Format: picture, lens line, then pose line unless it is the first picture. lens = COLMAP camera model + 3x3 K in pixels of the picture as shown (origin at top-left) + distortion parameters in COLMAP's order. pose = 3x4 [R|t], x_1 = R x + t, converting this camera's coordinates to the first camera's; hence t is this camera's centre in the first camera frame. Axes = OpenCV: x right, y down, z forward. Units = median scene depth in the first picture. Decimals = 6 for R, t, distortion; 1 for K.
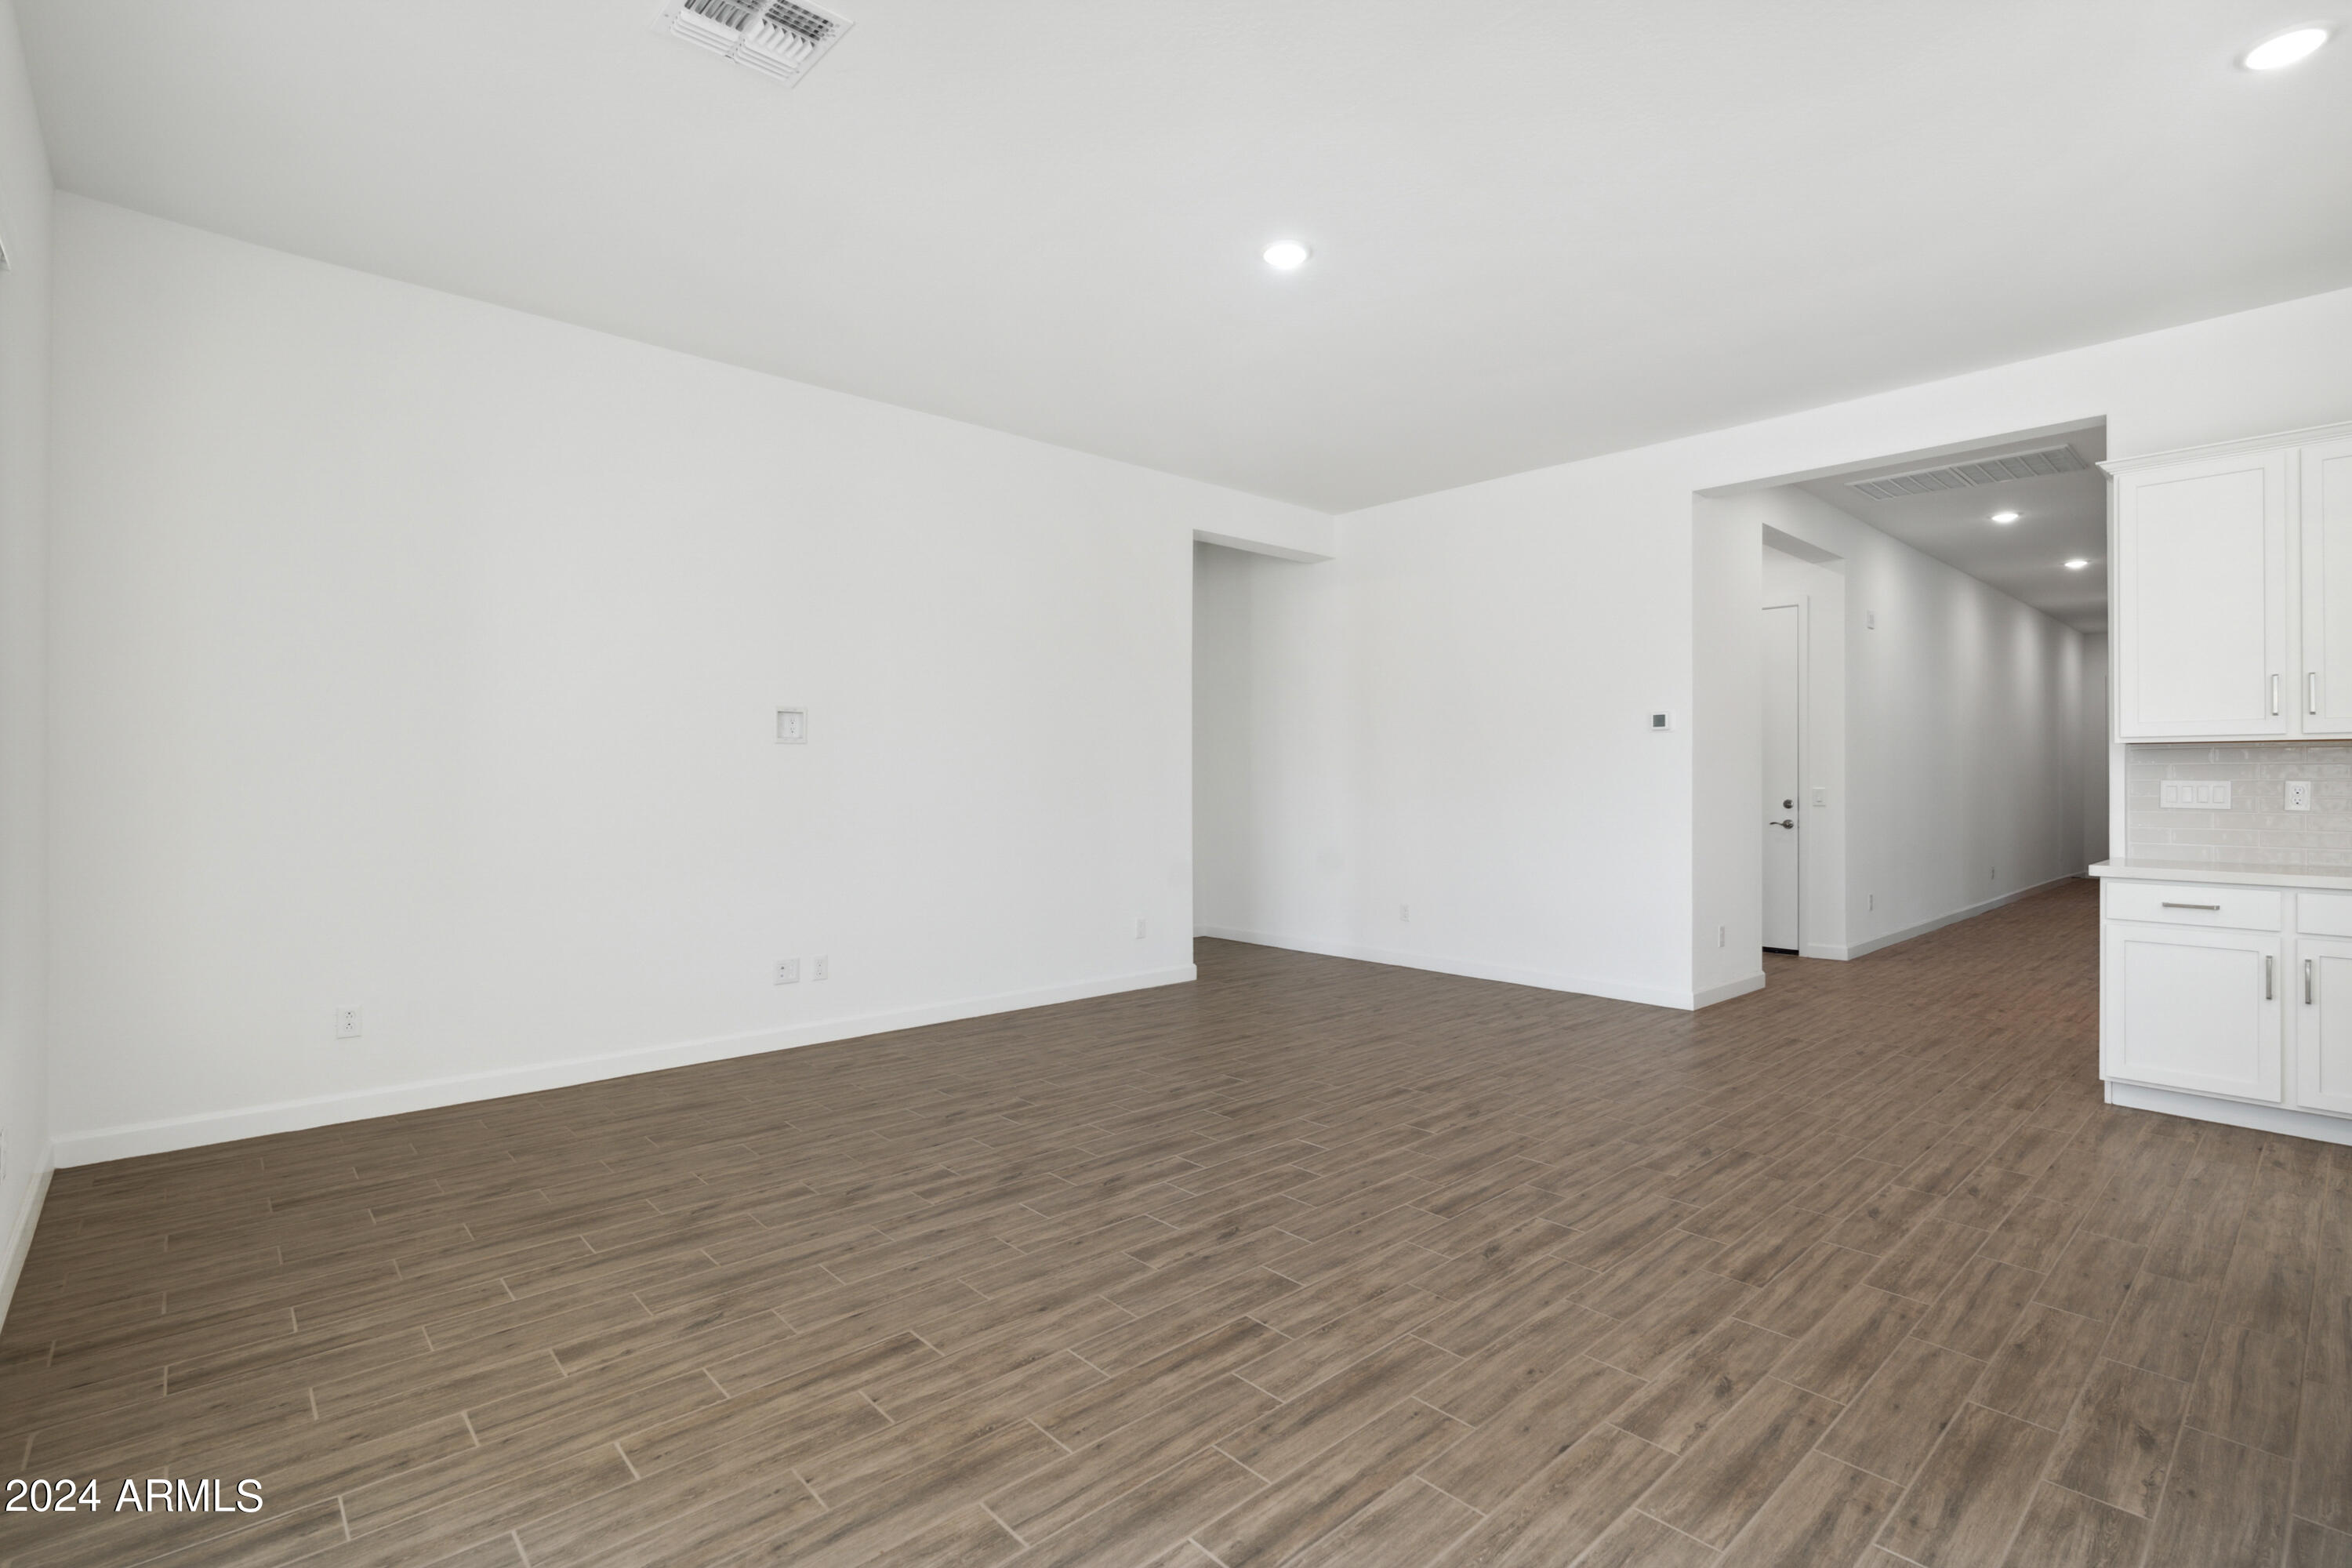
lens RADIAL K [[1090.0, 0, 1176.8], [0, 1090.0, 777.4], [0, 0, 1]] dist [-0.011724, 0.002159]
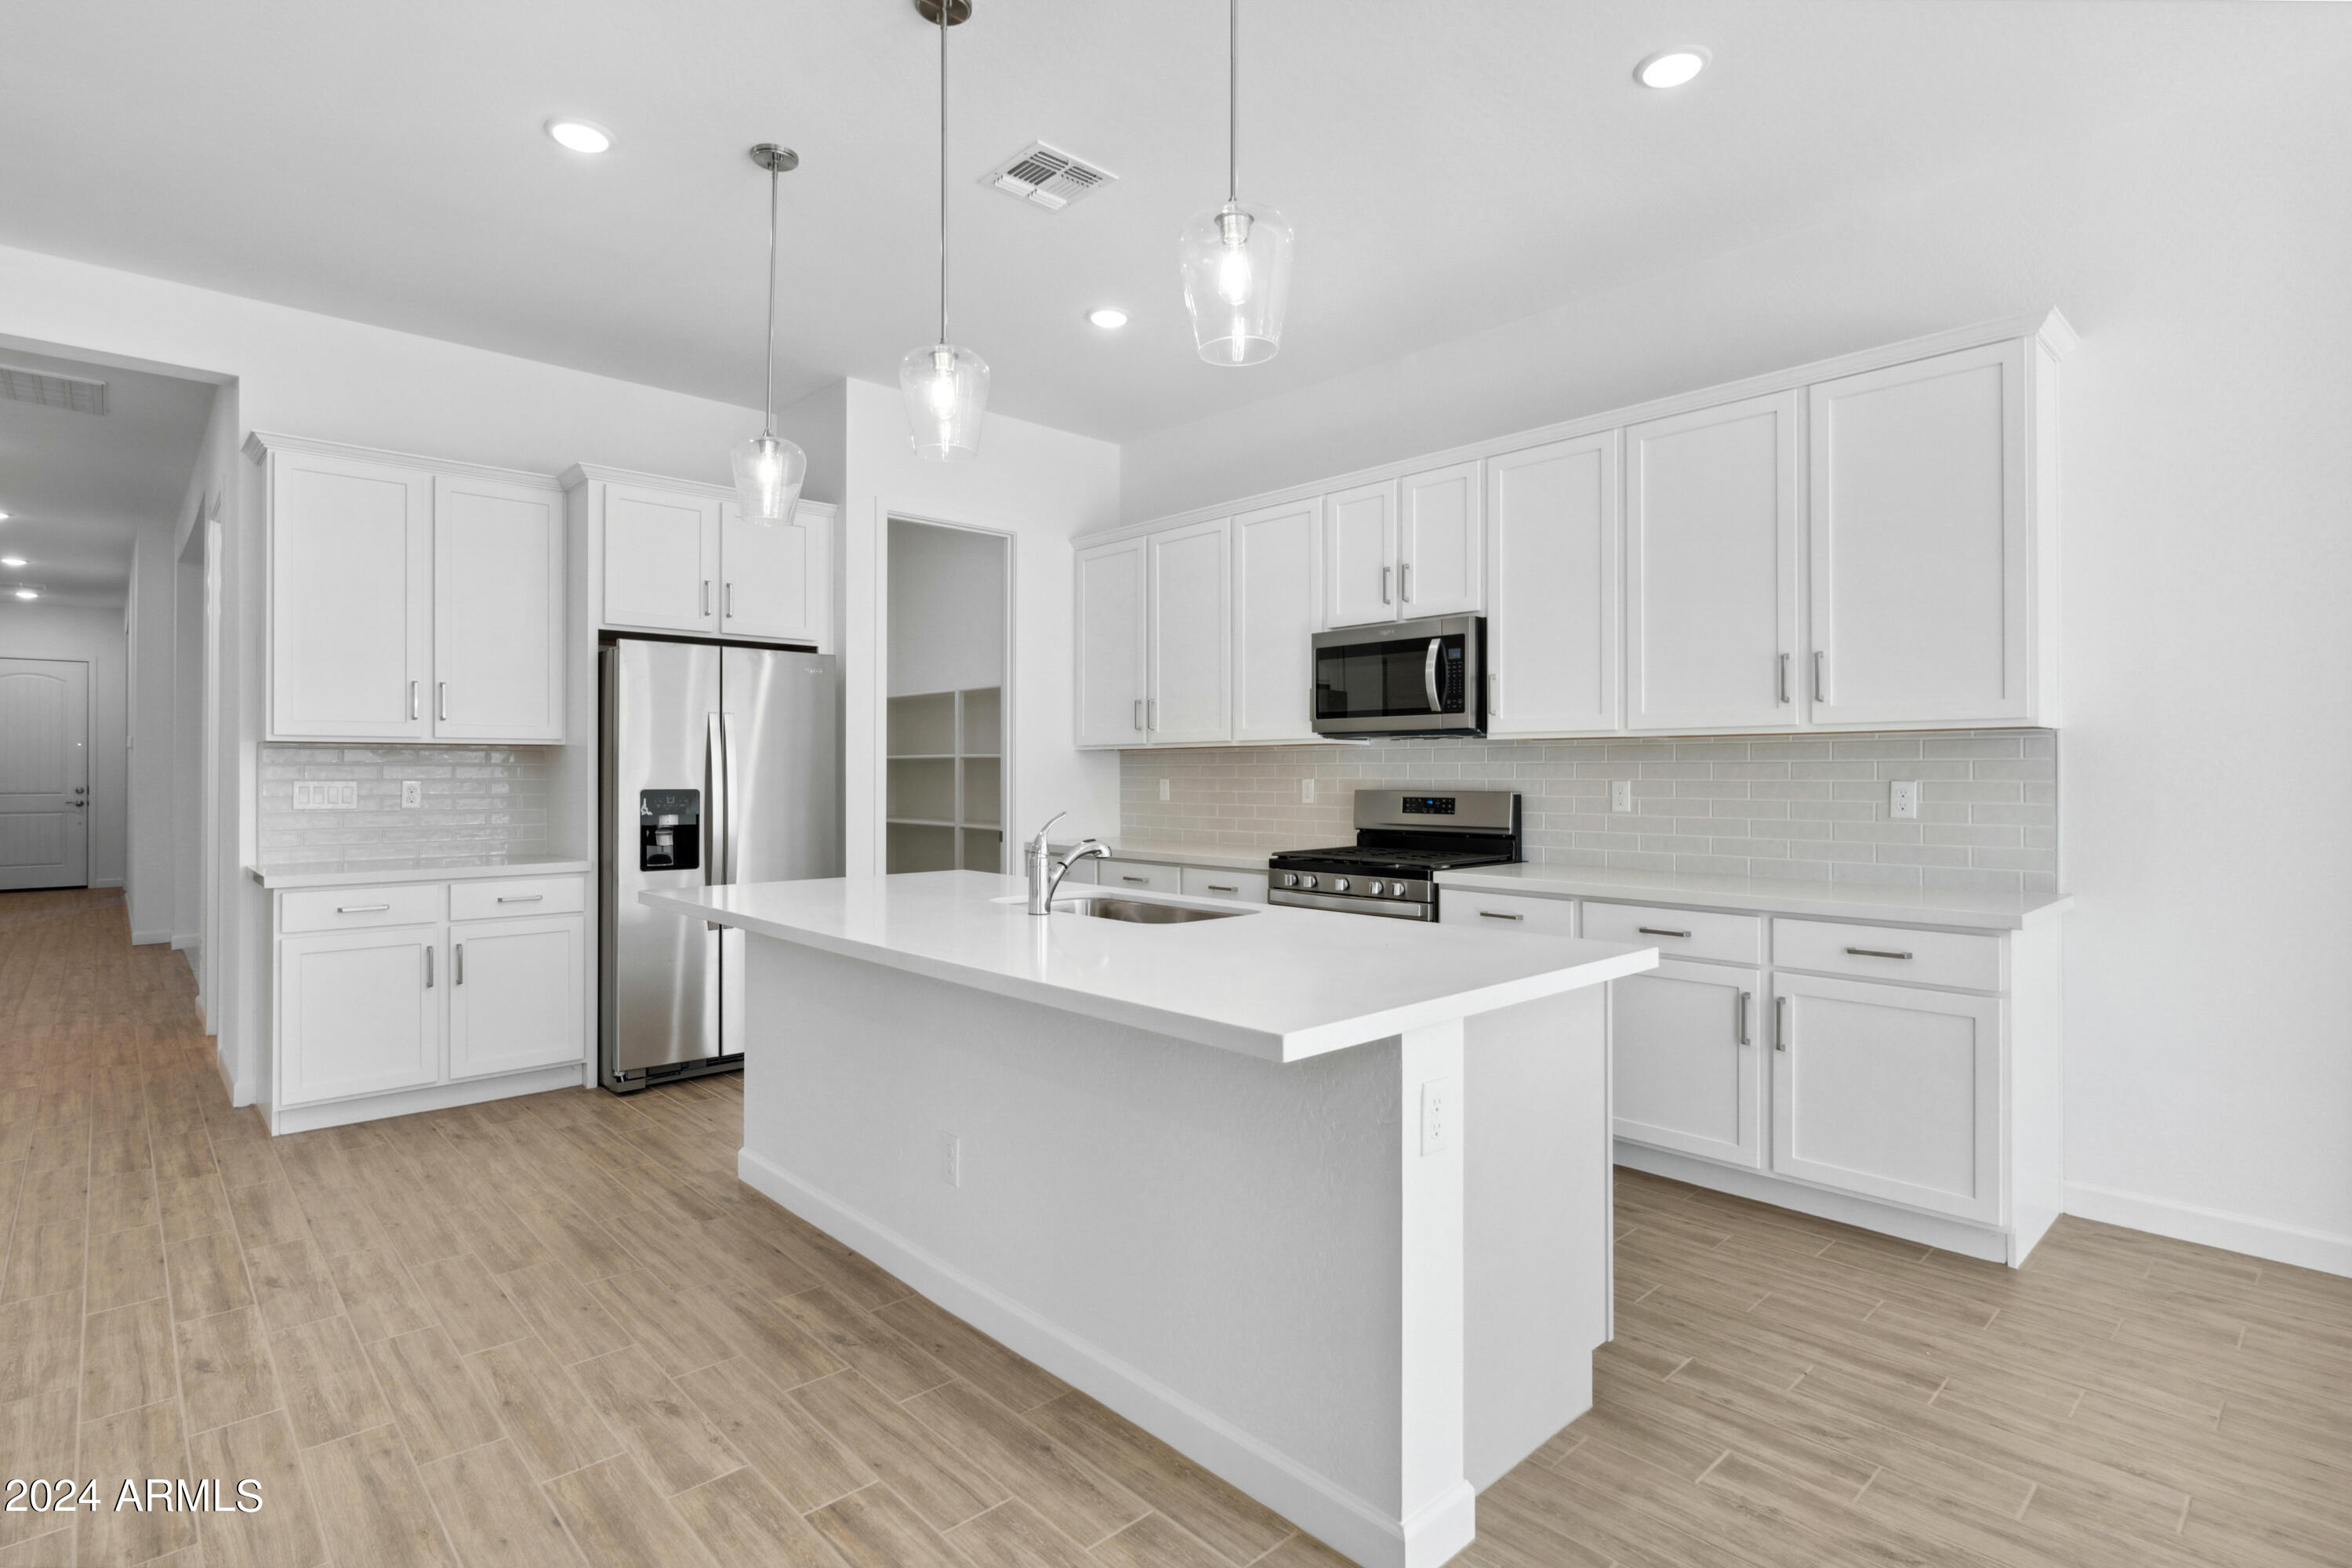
lens RADIAL K [[1148.1, 0, 1175.6], [0, 1148.1, 767.9], [0, 0, 1]] dist [-0.001632, 0.000333]
pose [[-0.016819, 0.004082, 0.999850, -0.171604], [-0.002713, 0.999988, -0.004128, -0.010103], [-0.999855, -0.002782, -0.016807, 0.368840]]
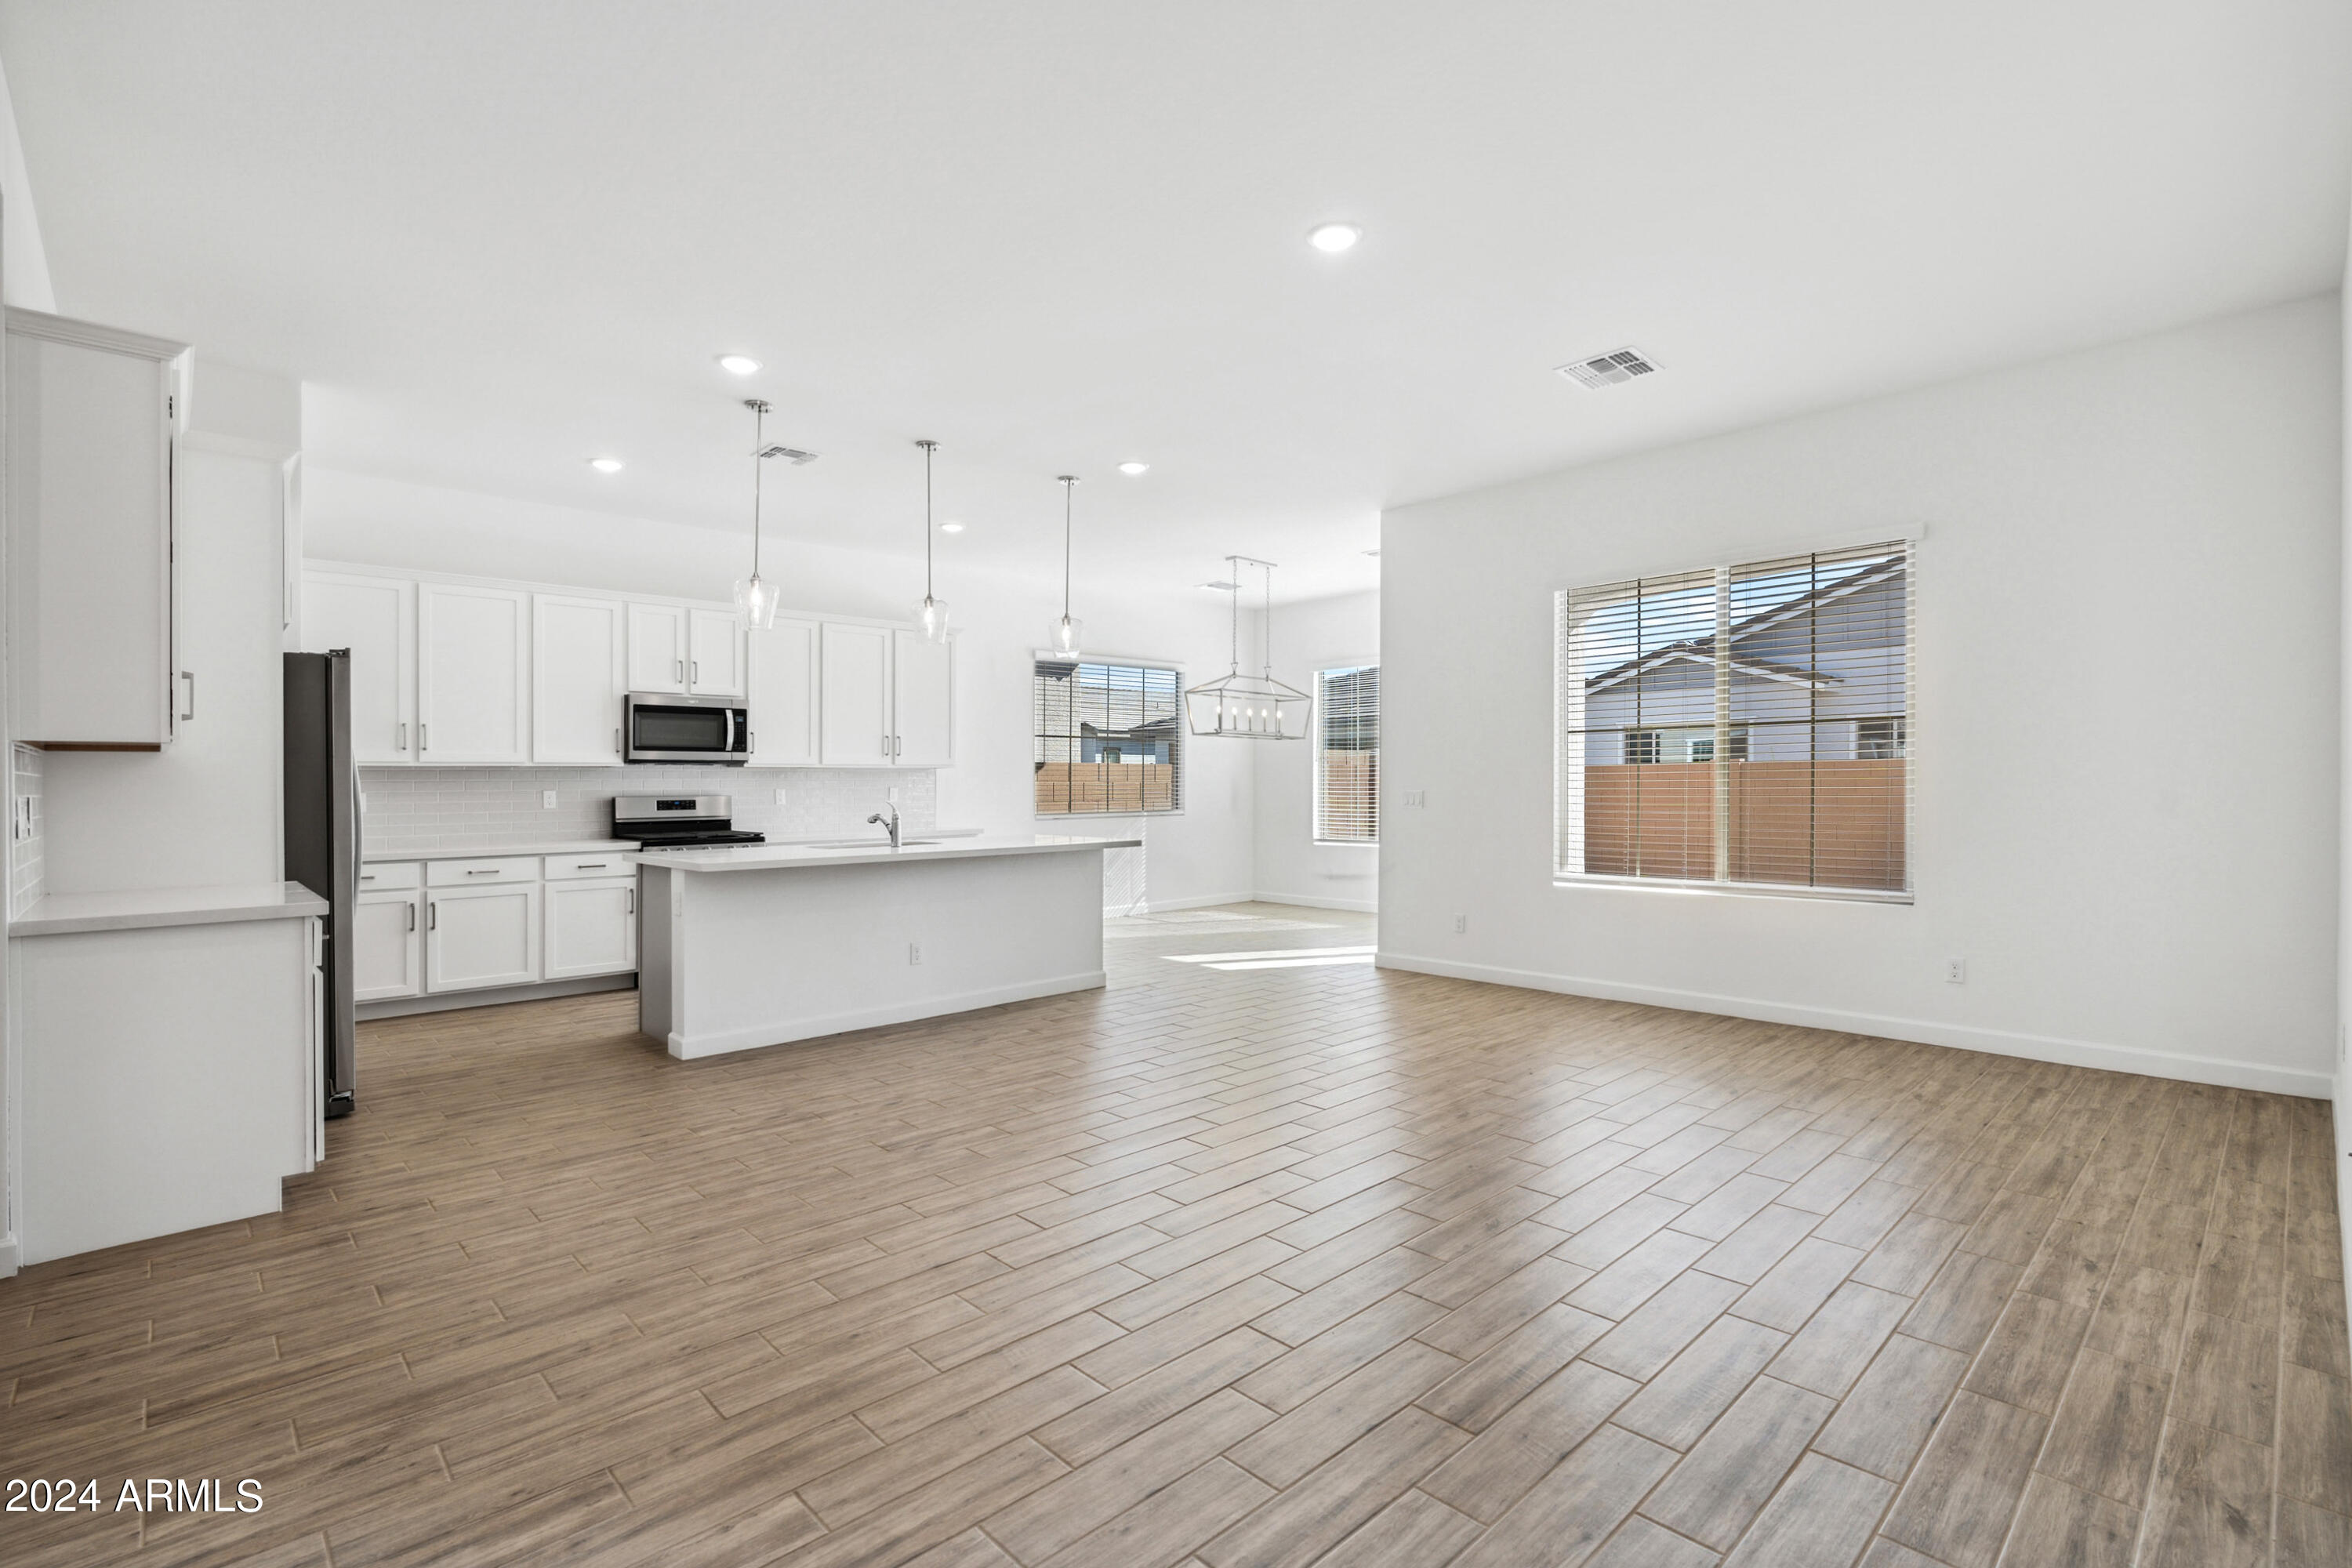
lens RADIAL K [[1090.0, 0, 1152.8], [0, 1090.0, 792.6], [0, 0, 1]] dist [-0.011724, 0.002159]
pose [[-0.999858, 0.009995, -0.013531, 0.358262], [0.009987, 0.999950, 0.000714, 0.015016], [0.013537, 0.000579, -0.999908, 2.547492]]
